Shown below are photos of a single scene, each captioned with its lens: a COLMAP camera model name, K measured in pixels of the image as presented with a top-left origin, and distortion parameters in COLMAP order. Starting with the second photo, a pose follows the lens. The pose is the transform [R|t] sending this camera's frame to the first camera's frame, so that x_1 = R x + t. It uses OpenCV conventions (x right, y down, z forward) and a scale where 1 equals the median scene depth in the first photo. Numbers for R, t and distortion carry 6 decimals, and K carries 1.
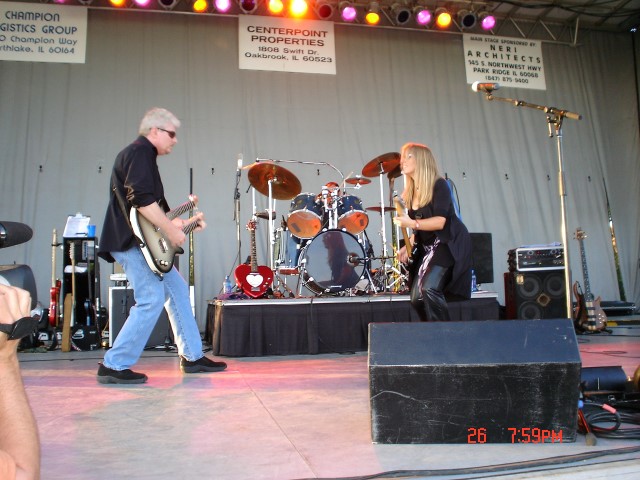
lens RADIAL K [[611.7, 0, 320.0], [0, 611.7, 240.0], [0, 0, 1]] dist [-0.120937, 0.089313]
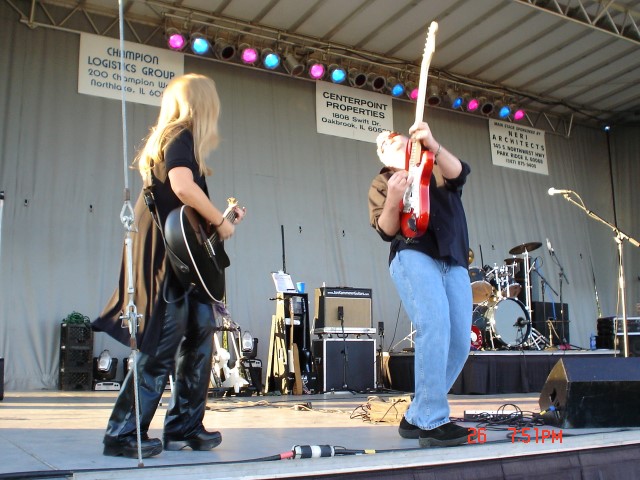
lens RADIAL K [[759.1, 0, 320.0], [0, 759.1, 240.0], [0, 0, 1]] dist [-0.120411, 0.084642]
pose [[0.950228, 0.072408, 0.303025, -0.542217], [-0.052211, 0.995873, -0.074241, -0.000614], [-0.307150, 0.054725, 0.950086, -0.249711]]
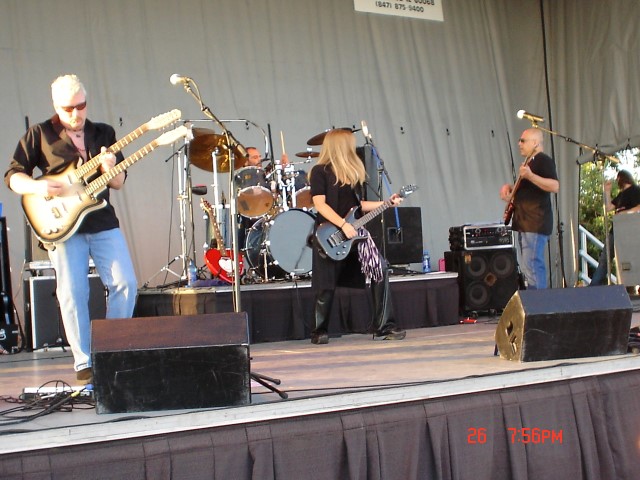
lens RADIAL K [[1063.0, 0, 320.0], [0, 1063.0, 240.0], [0, 0, 1]] dist [-0.128843, 0.074594]
pose [[0.940265, -0.013486, 0.340177, -0.314942], [-0.003452, 0.998786, 0.049137, -0.031767], [-0.340427, -0.047377, 0.939077, -0.342296]]
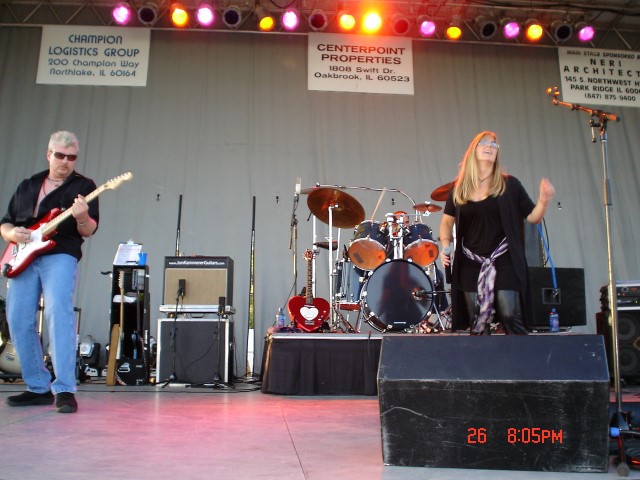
lens RADIAL K [[686.6, 0, 320.0], [0, 686.6, 240.0], [0, 0, 1]] dist [-0.124684, 0.096936]
pose [[0.990873, 0.007725, -0.134576, 0.028396], [-0.016451, 0.997824, -0.063849, 0.013058], [0.133789, 0.065480, 0.988844, -0.015774]]
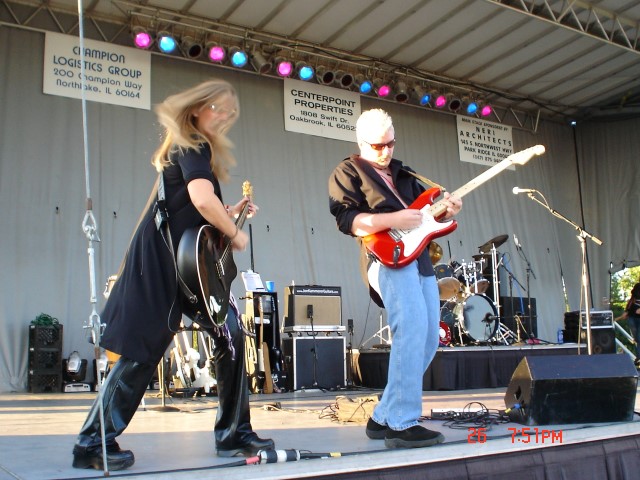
lens RADIAL K [[759.1, 0, 320.0], [0, 759.1, 240.0], [0, 0, 1]] dist [-0.120411, 0.084642]
pose [[0.938901, 0.059588, 0.338989, -0.539812], [-0.038281, 0.996868, -0.069204, -0.005383], [-0.342051, 0.051999, 0.938242, -0.253427]]
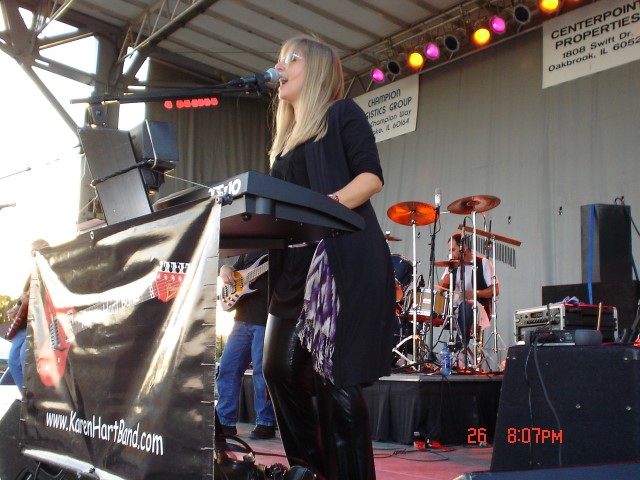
lens RADIAL K [[759.1, 0, 320.0], [0, 759.1, 240.0], [0, 0, 1]] dist [-0.120411, 0.084642]
pose [[0.417042, -0.108743, -0.902358, 0.669156], [0.052215, 0.994044, -0.095659, 0.001499], [0.907386, -0.007223, 0.420236, 0.316661]]
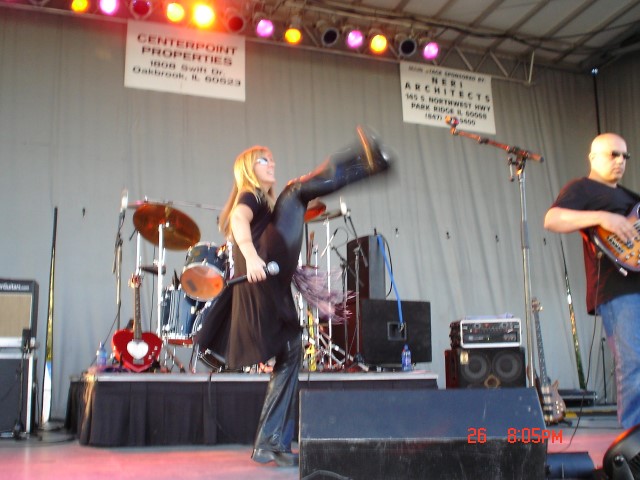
lens RADIAL K [[773.3, 0, 320.0], [0, 773.3, 240.0], [0, 0, 1]] dist [-0.107169, 0.033640]
pose [[0.989383, 0.042388, 0.139014, -0.010754], [-0.029289, 0.995050, -0.094957, 0.007364], [-0.142351, 0.089877, 0.985727, -0.012497]]
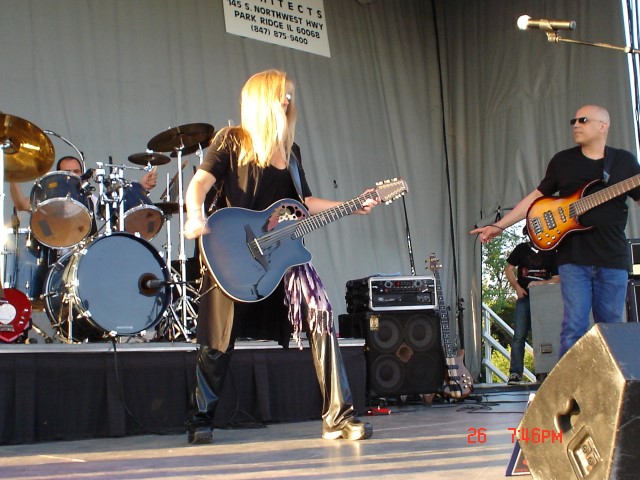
lens RADIAL K [[974.2, 0, 332.7], [0, 974.2, 239.8], [0, 0, 1]] dist [-0.139455, 0.072421]
pose [[0.880111, 0.051751, 0.471939, -0.156519], [-0.027582, 0.997936, -0.057992, 0.024809], [-0.473966, 0.038023, 0.879722, 0.038014]]
